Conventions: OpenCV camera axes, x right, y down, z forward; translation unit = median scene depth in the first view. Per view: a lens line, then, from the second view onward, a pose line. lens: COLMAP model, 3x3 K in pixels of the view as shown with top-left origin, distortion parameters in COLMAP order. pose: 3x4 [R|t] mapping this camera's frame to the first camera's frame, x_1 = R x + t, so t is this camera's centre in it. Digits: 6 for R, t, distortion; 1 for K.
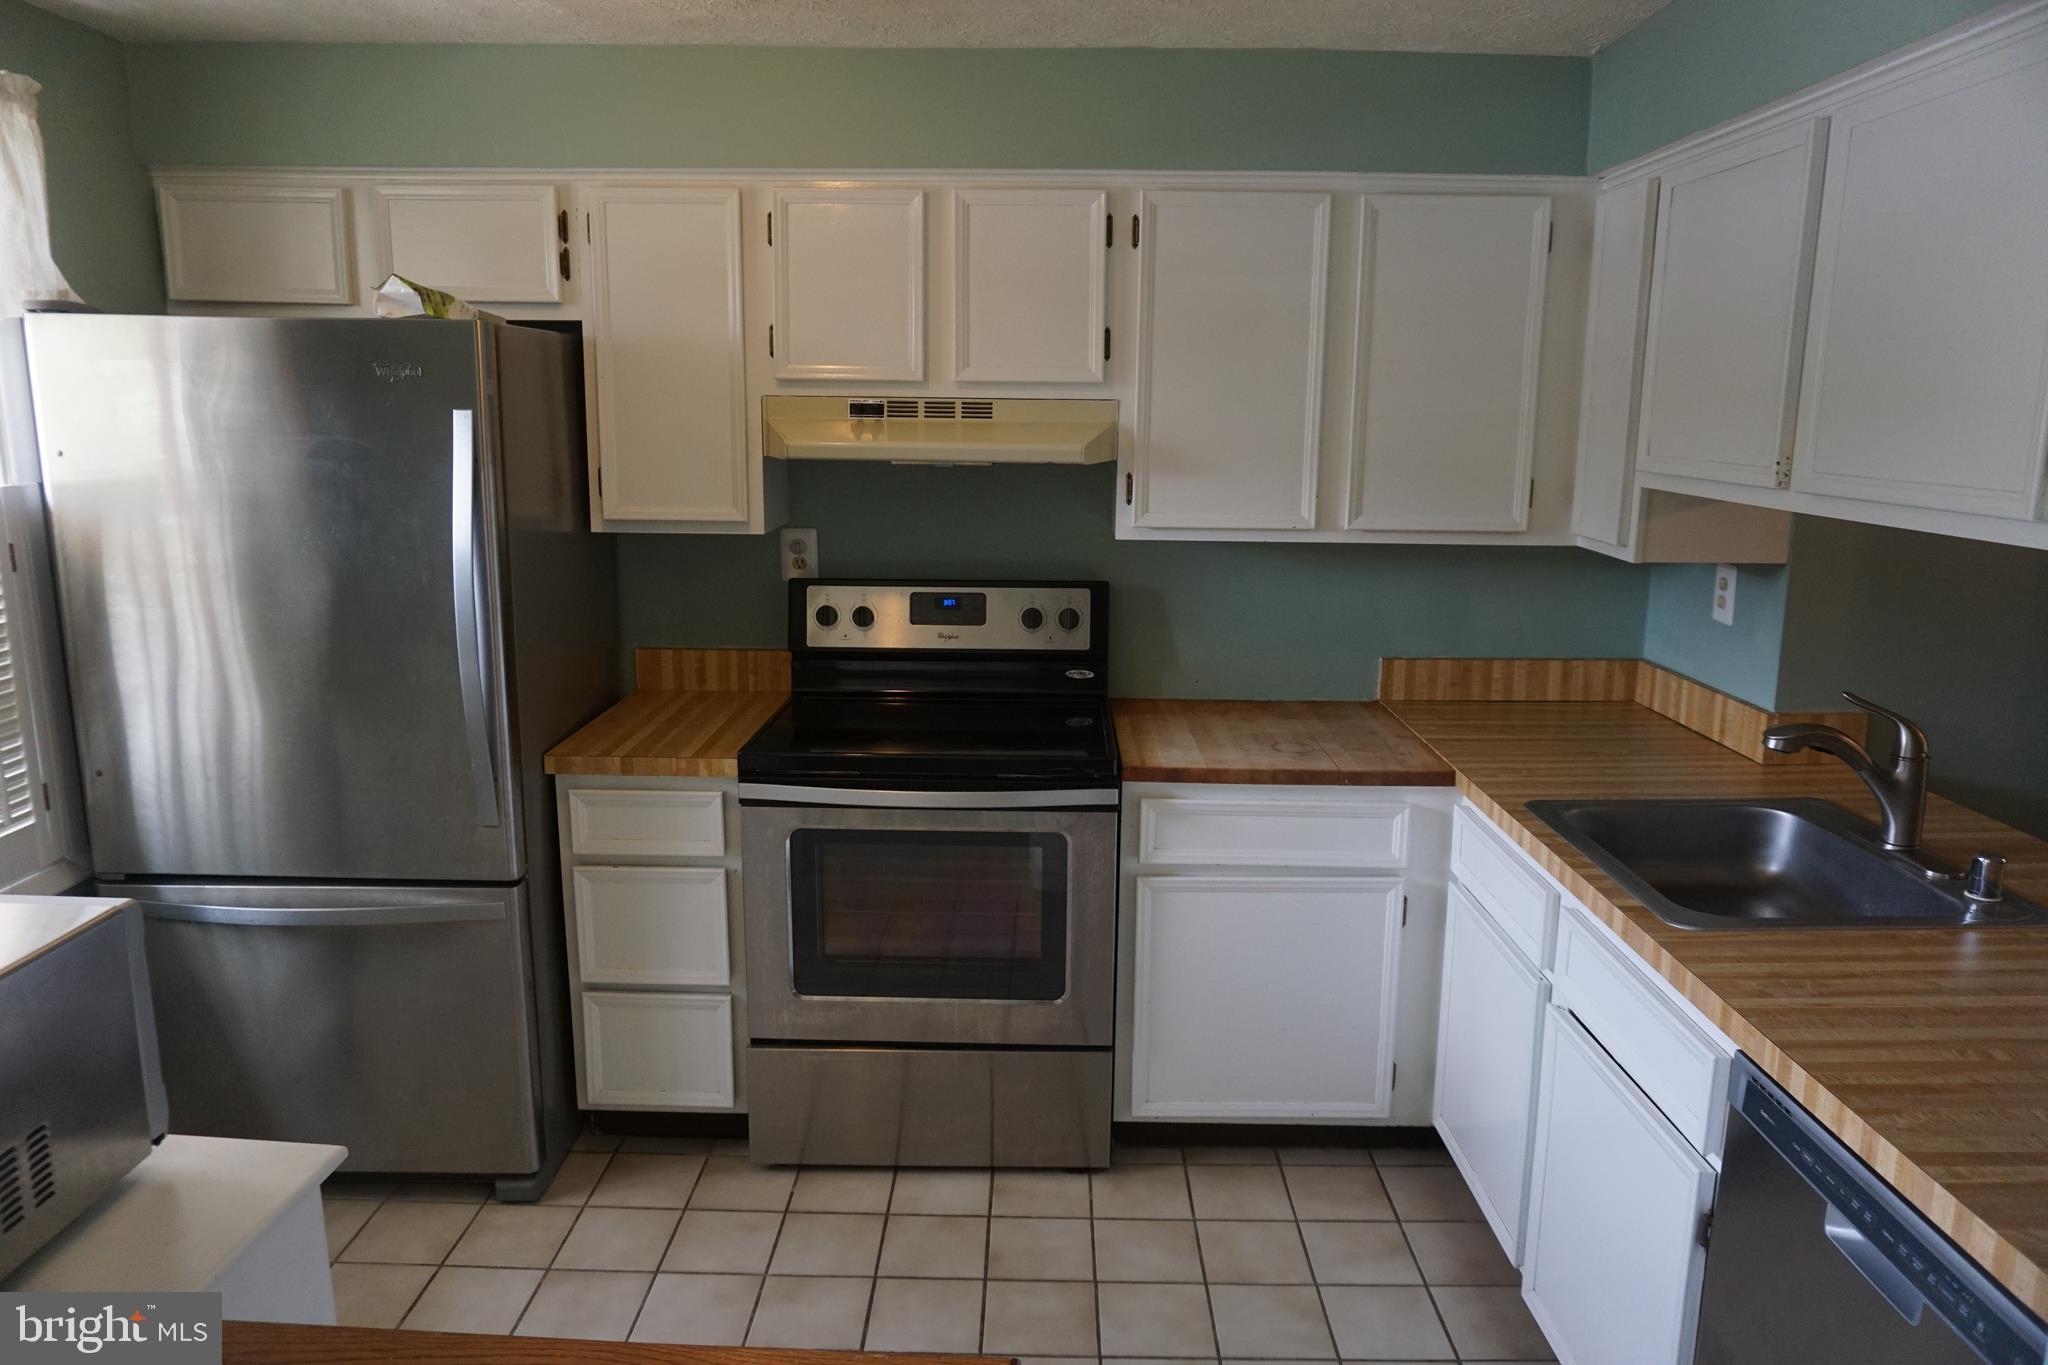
lens RADIAL K [[1373.2, 0, 1017.7], [0, 1373.2, 669.3], [0, 0, 1]] dist [-0.052810, 0.042284]
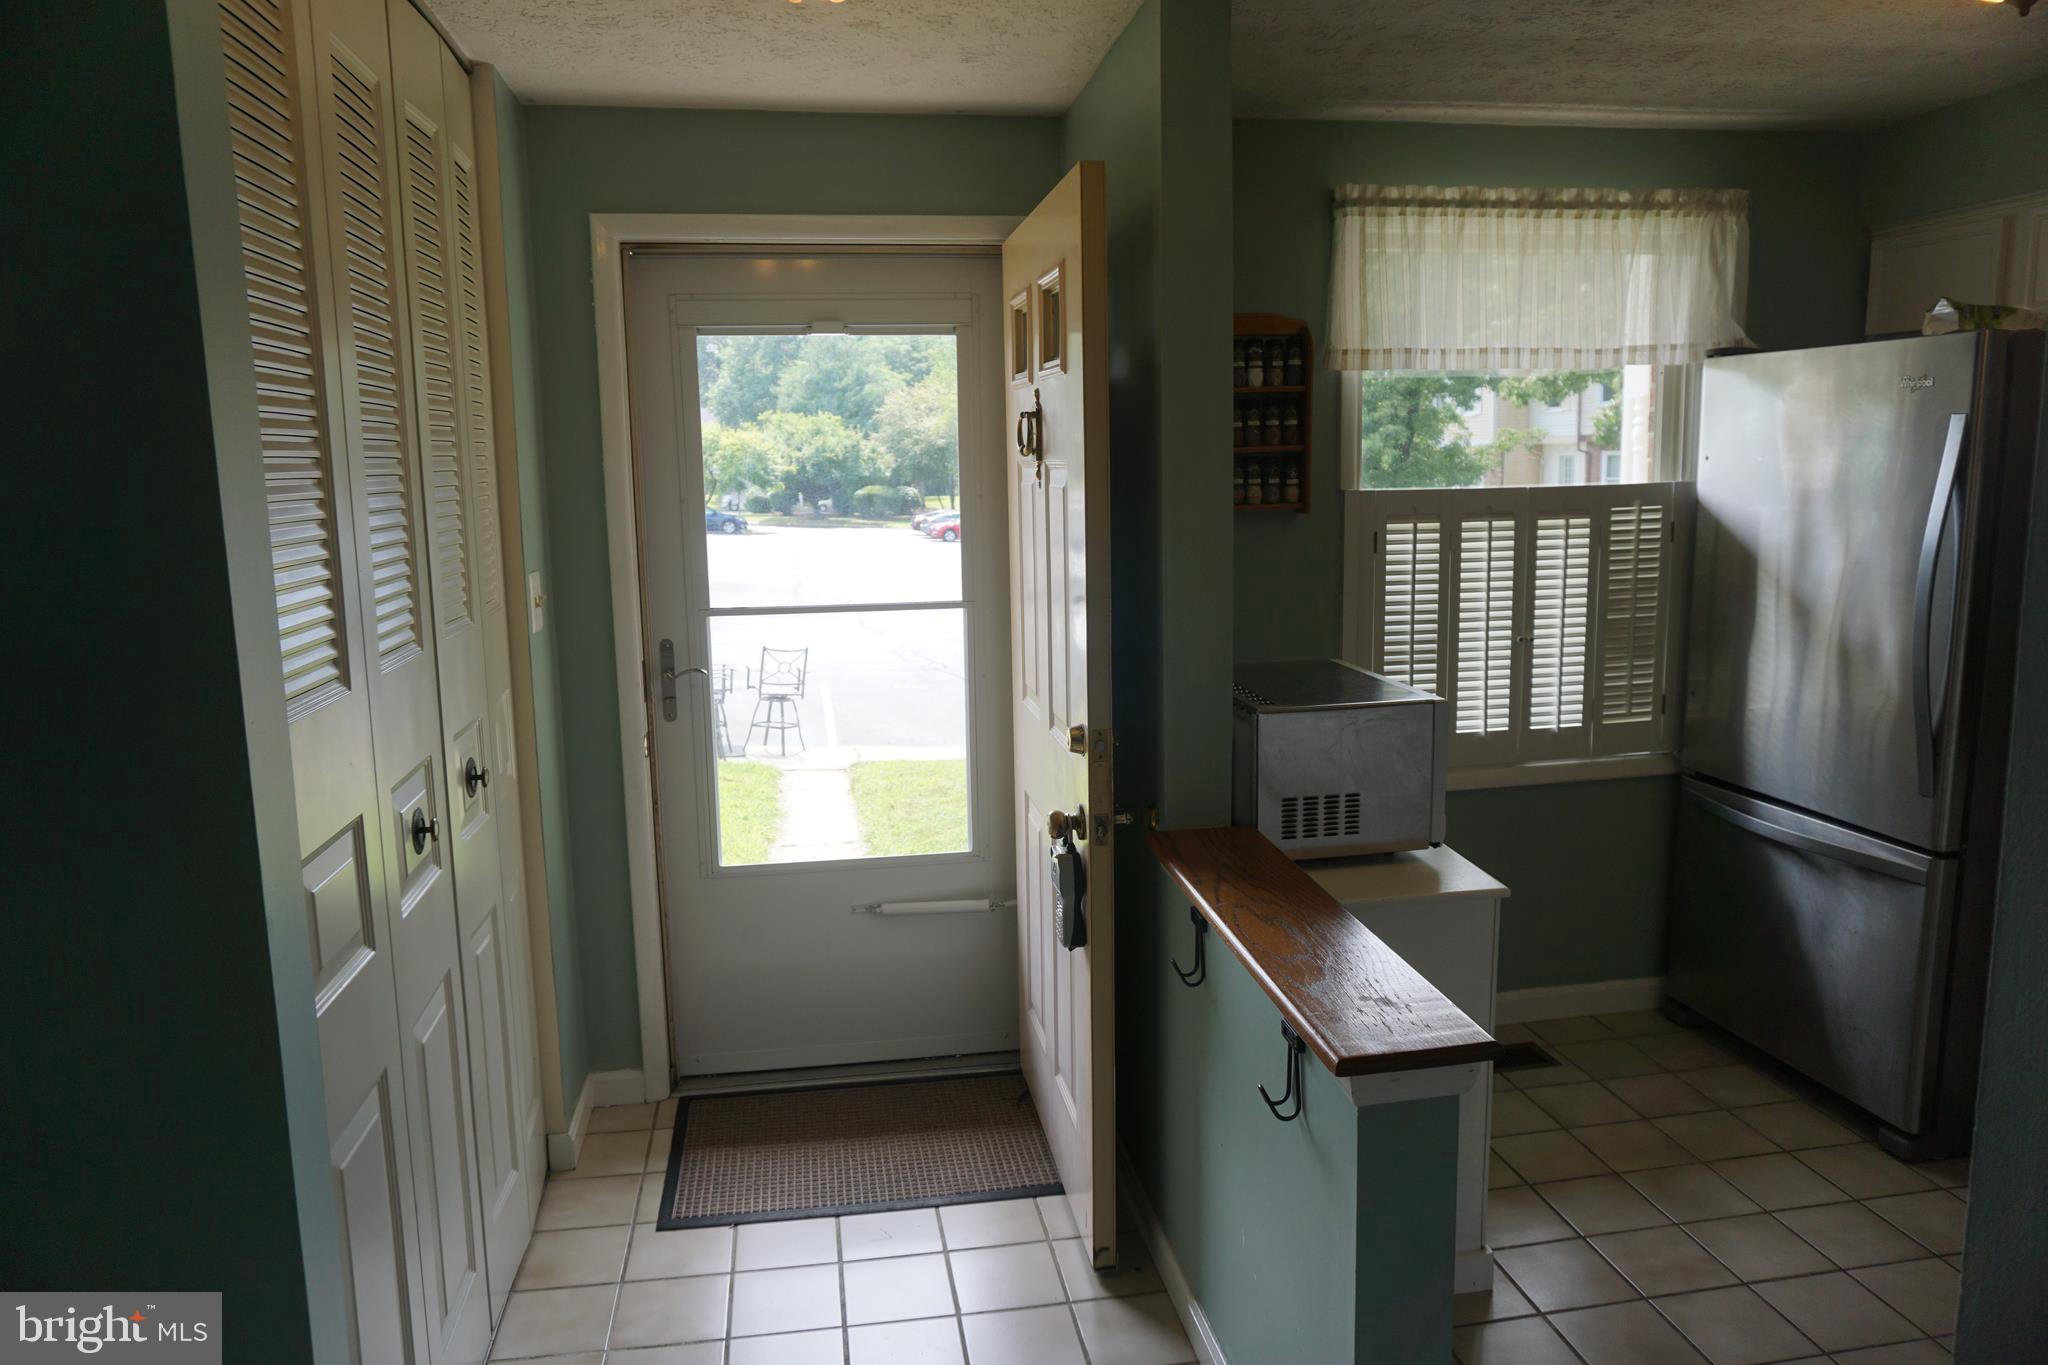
lens RADIAL K [[1373.2, 0, 1024.7], [0, 1373.2, 678.6], [0, 0, 1]] dist [-0.052810, 0.042284]
pose [[0.184022, 0.138827, -0.973069, 0.531789], [-0.166663, 0.980048, 0.108304, 0.026460], [0.968690, 0.142244, 0.203488, 0.073312]]
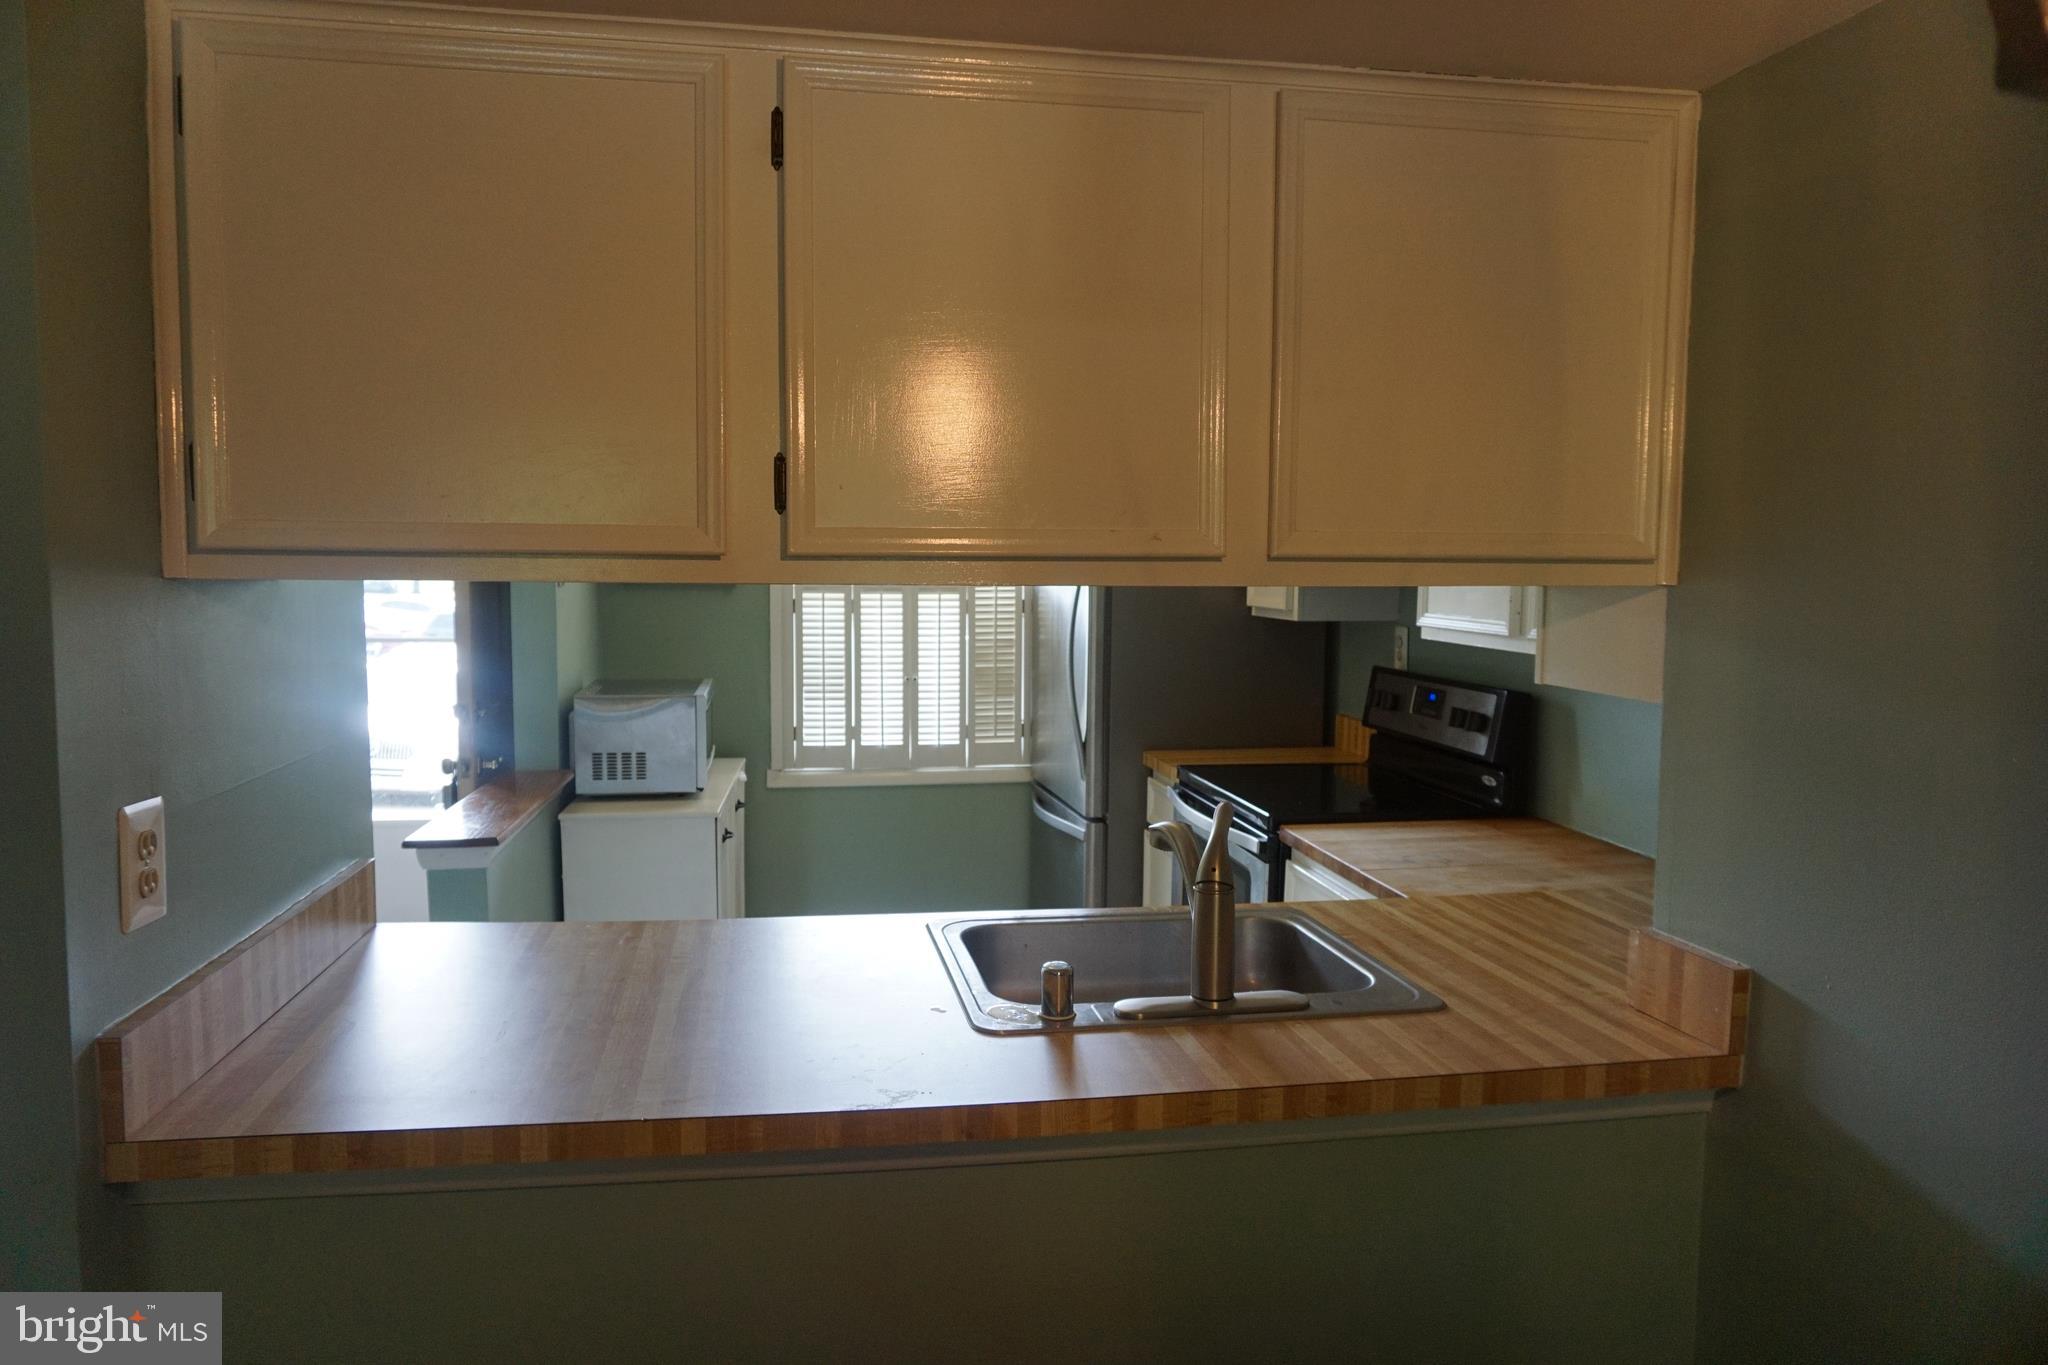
lens RADIAL K [[1373.2, 0, 1021.3], [0, 1373.2, 682.9], [0, 0, 1]] dist [-0.052810, 0.042284]
pose [[0.190687, 0.074532, -0.978817, 1.218211], [-0.198679, 0.979408, 0.035872, -0.043214], [0.961335, 0.187630, 0.201568, 0.600320]]
